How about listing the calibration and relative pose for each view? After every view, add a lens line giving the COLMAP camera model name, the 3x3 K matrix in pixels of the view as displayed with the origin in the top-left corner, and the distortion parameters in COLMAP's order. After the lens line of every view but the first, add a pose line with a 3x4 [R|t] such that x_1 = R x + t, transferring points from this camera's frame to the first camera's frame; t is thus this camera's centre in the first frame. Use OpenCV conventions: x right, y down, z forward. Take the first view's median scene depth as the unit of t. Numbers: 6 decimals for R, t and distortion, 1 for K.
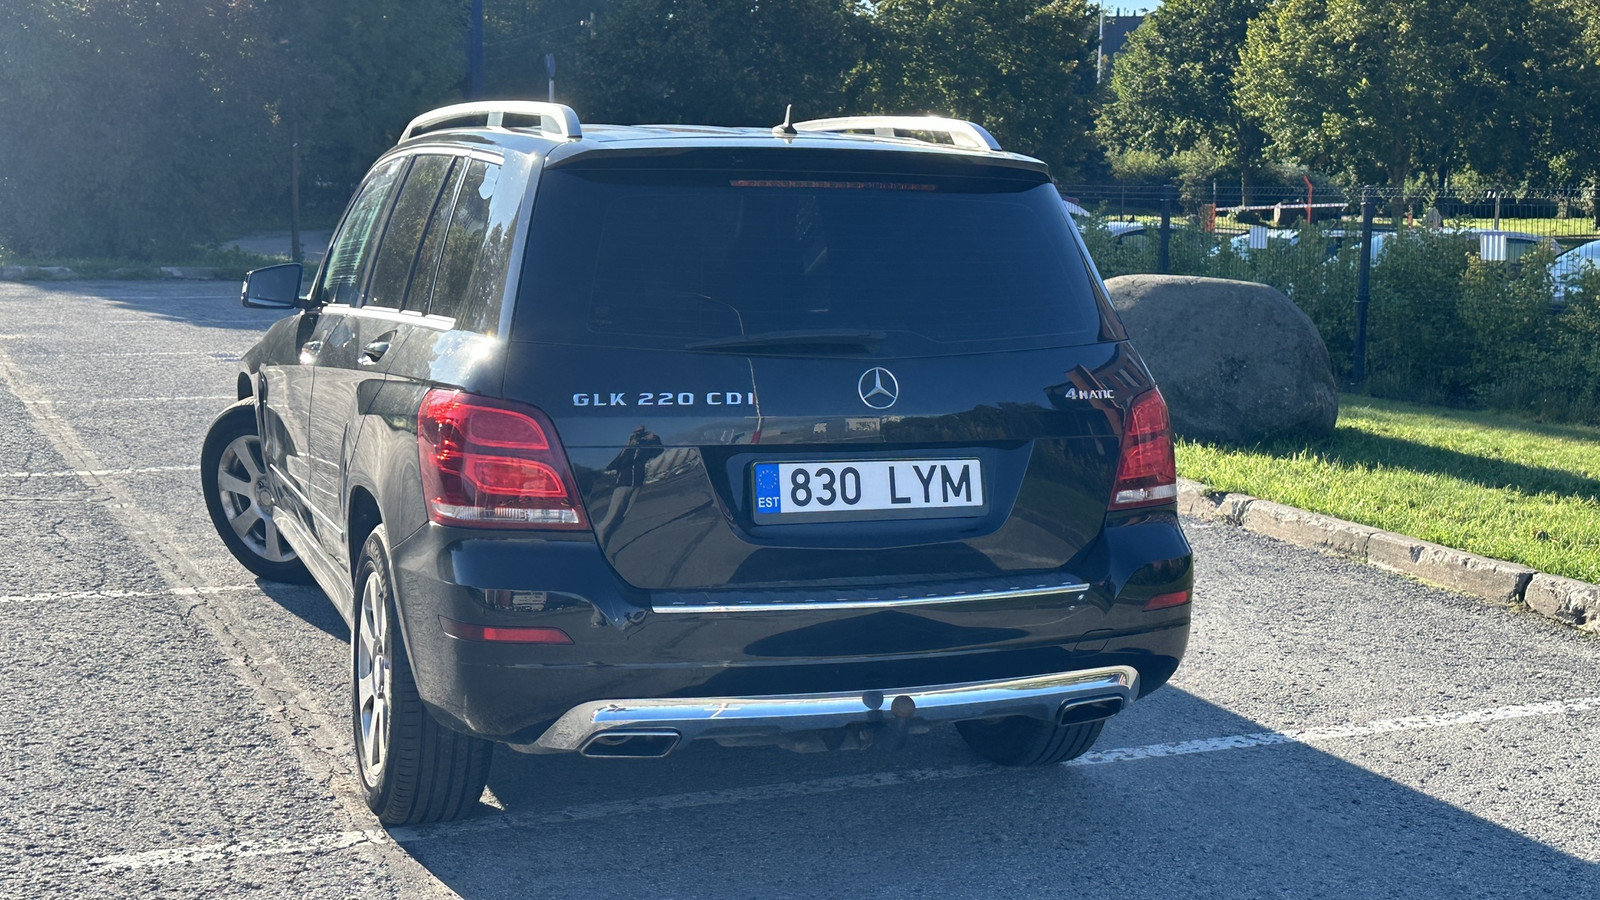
lens RADIAL K [[2098.9, 0, 797.5], [0, 2098.9, 444.0], [0, 0, 1]] dist [0.039332, 0.000000]
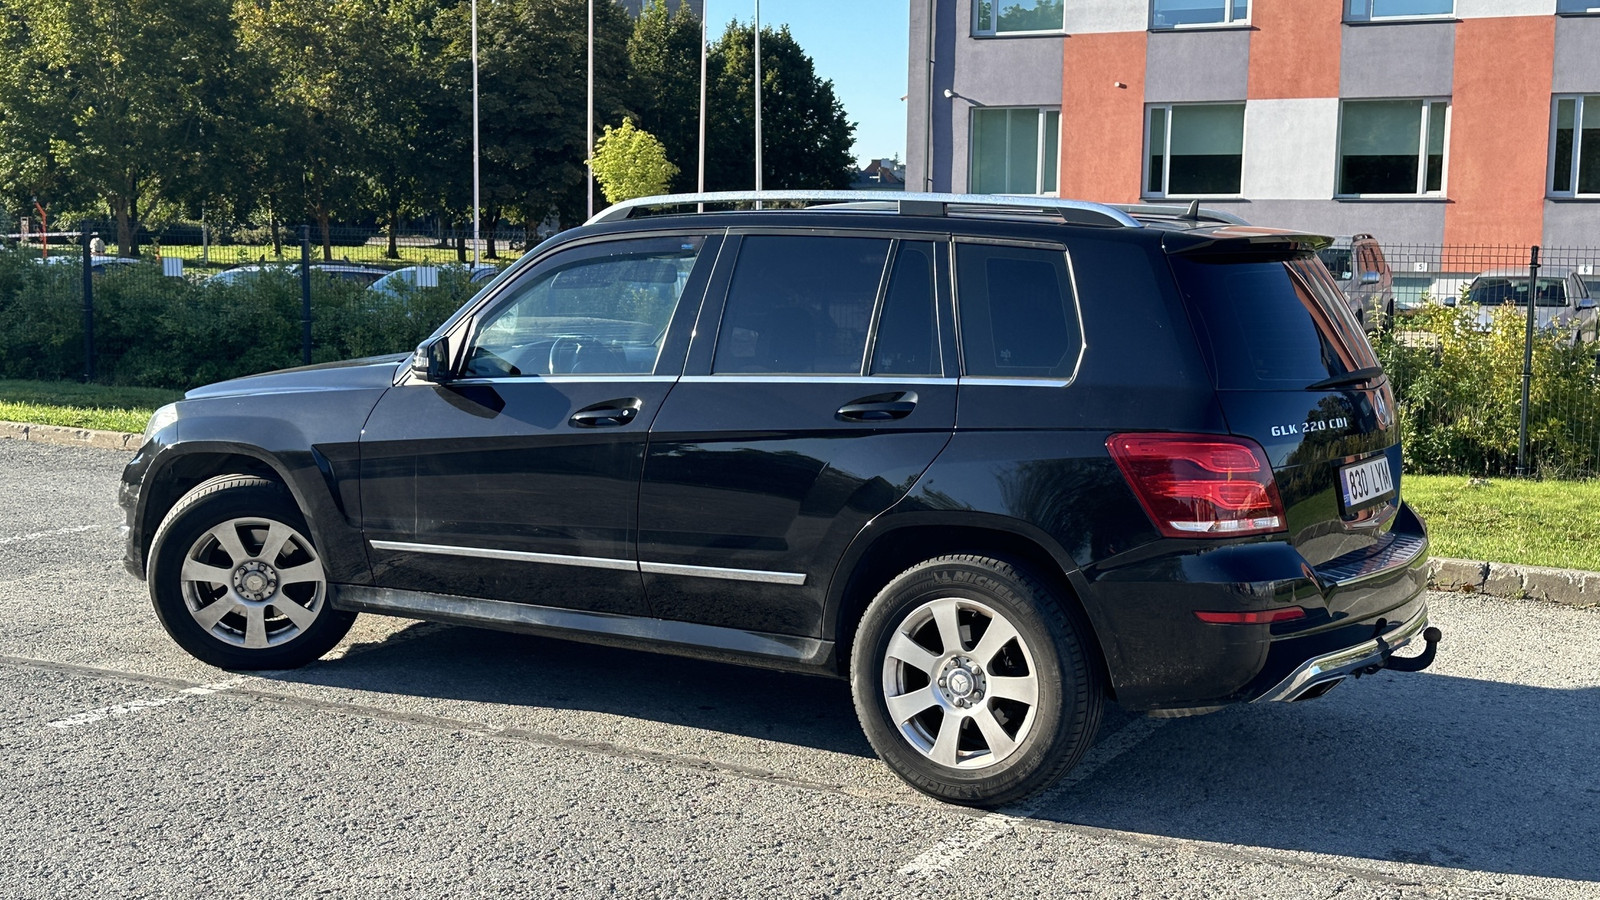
lens RADIAL K [[2098.9, 0, 803.9], [0, 2098.9, 453.8], [0, 0, 1]] dist [0.039332, 0.000000]
pose [[0.726287, -0.073271, 0.683475, -0.181283], [0.075531, 0.996789, 0.026598, -0.009627], [-0.683229, 0.032306, 0.729489, 0.038957]]
